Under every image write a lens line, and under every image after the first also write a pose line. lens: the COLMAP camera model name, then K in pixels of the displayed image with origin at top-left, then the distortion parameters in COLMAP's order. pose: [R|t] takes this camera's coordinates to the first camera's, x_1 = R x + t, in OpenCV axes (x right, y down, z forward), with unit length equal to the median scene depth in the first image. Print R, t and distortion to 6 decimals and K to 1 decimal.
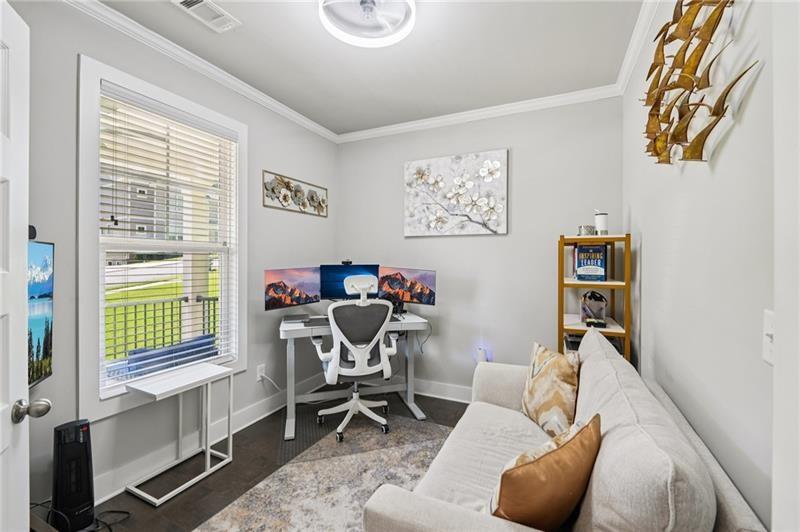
lens RADIAL K [[331.6, 0, 402.0], [0, 331.6, 264.0], [0, 0, 1]] dist [-0.001994, -0.000536]
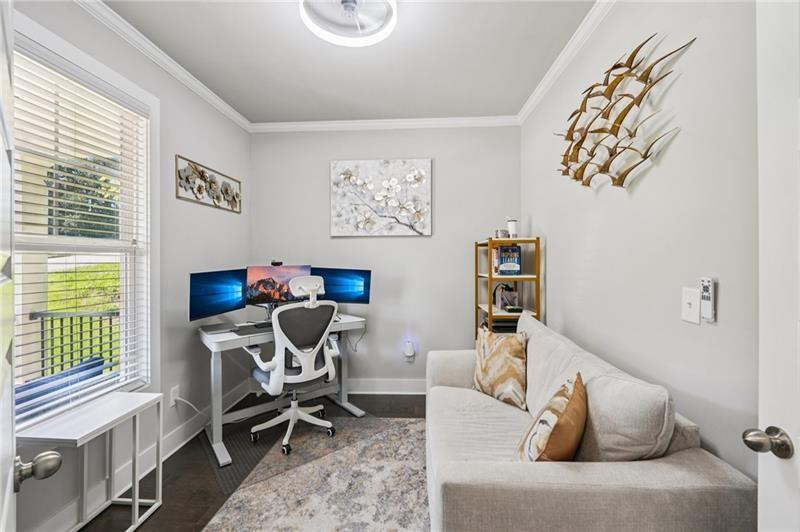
lens RADIAL K [[331.4, 0, 400.0], [0, 331.4, 266.0], [0, 0, 1]] dist [-0.000360, -0.000067]
pose [[0.928909, -0.017206, 0.369909, -0.219389], [0.015510, 0.999851, 0.007558, 0.001227], [-0.369984, -0.001283, 0.929037, 0.010669]]
